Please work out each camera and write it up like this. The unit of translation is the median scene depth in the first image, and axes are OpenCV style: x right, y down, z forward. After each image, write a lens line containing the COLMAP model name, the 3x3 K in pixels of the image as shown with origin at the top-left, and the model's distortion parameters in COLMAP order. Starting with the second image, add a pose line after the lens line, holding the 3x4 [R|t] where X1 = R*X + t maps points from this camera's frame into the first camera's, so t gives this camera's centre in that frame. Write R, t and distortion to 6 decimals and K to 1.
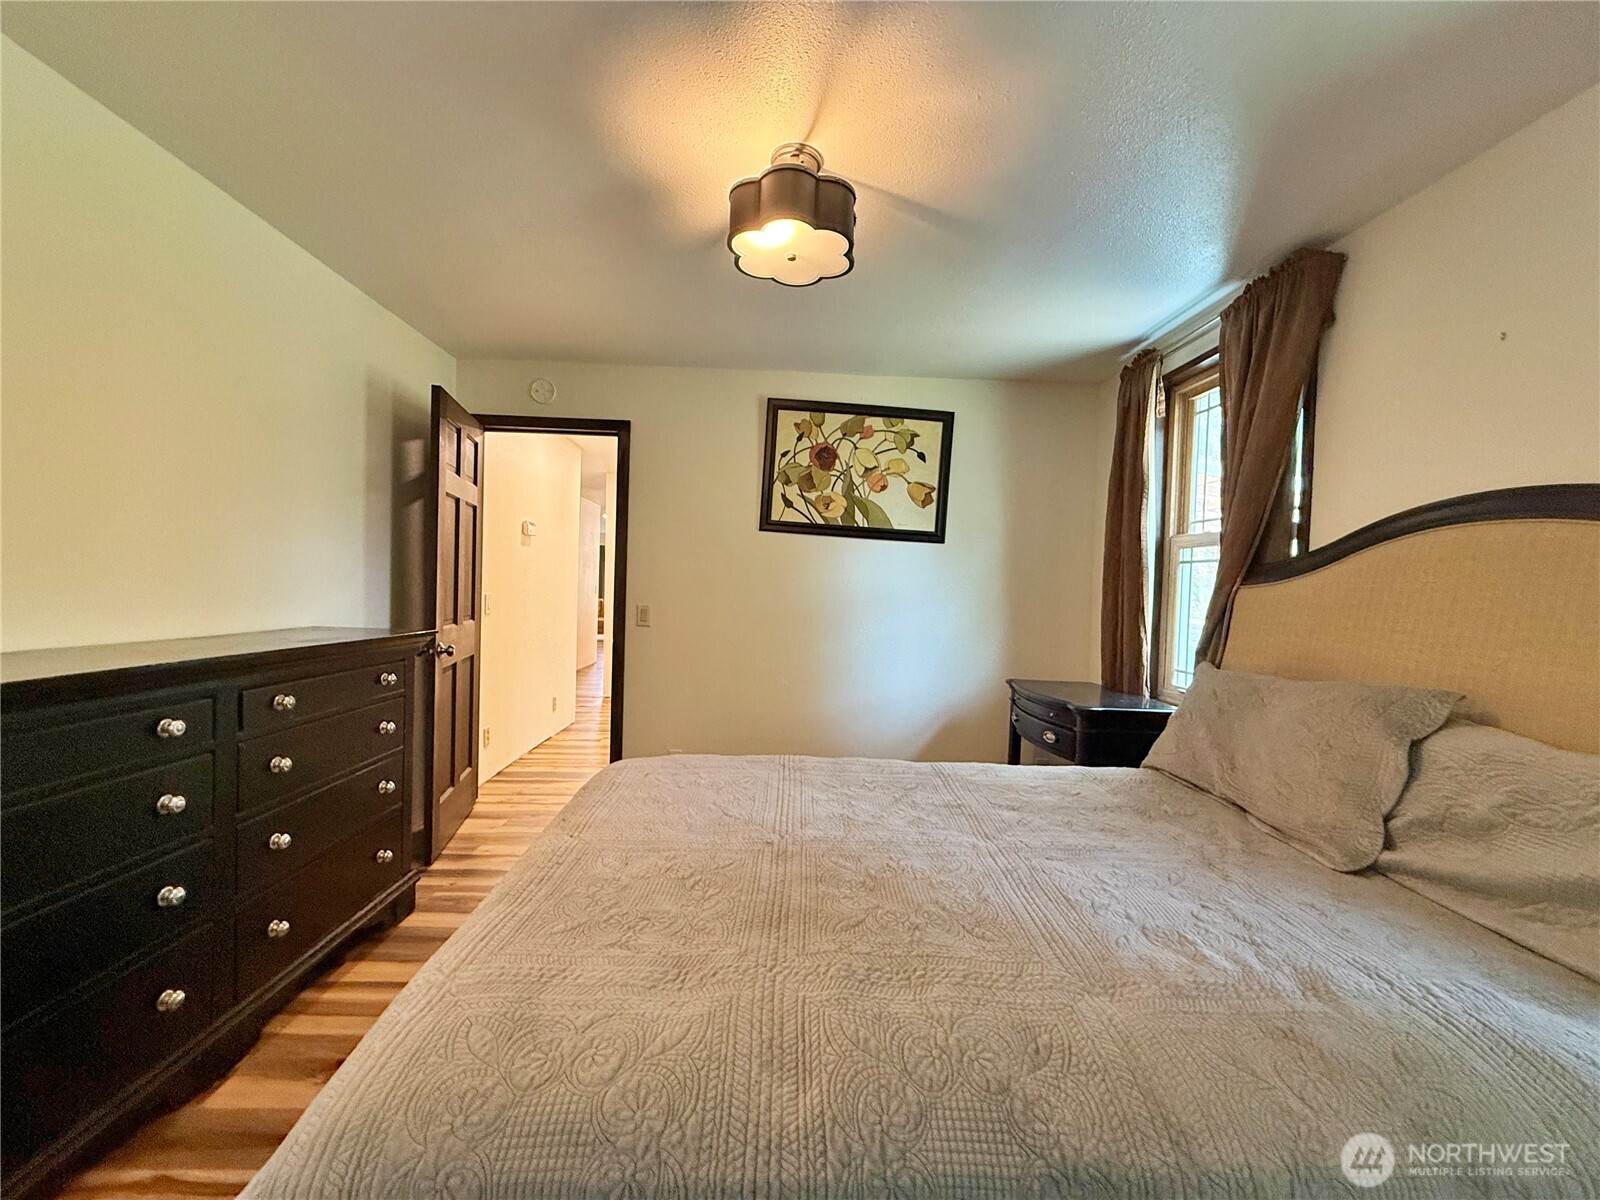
lens RADIAL K [[637.1, 0, 796.2], [0, 637.1, 600.0], [0, 0, 1]] dist [-0.001142, 0.000402]
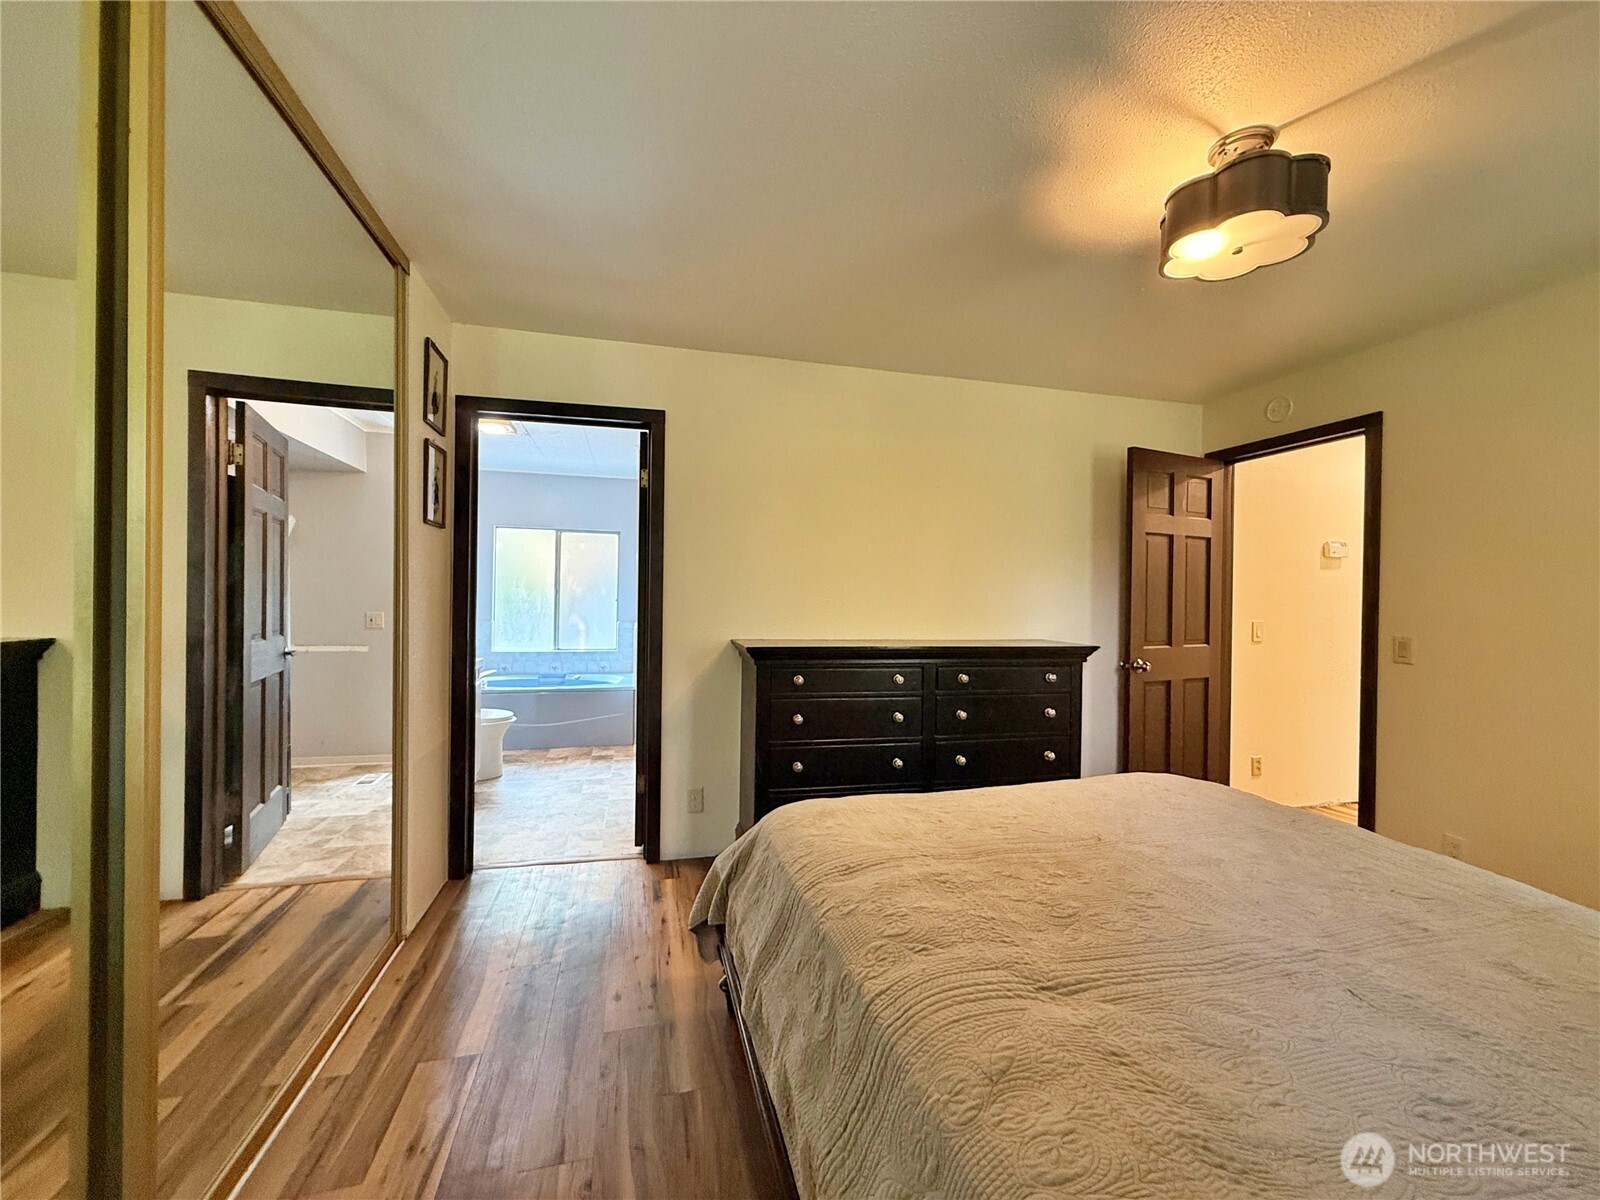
lens RADIAL K [[637.1, 0, 796.2], [0, 637.1, 600.0], [0, 0, 1]] dist [-0.001142, 0.000402]
pose [[0.215807, -0.023541, -0.976152, 0.465427], [-0.027084, 0.999180, -0.030084, 0.008701], [0.976060, 0.032930, 0.214992, 0.121141]]
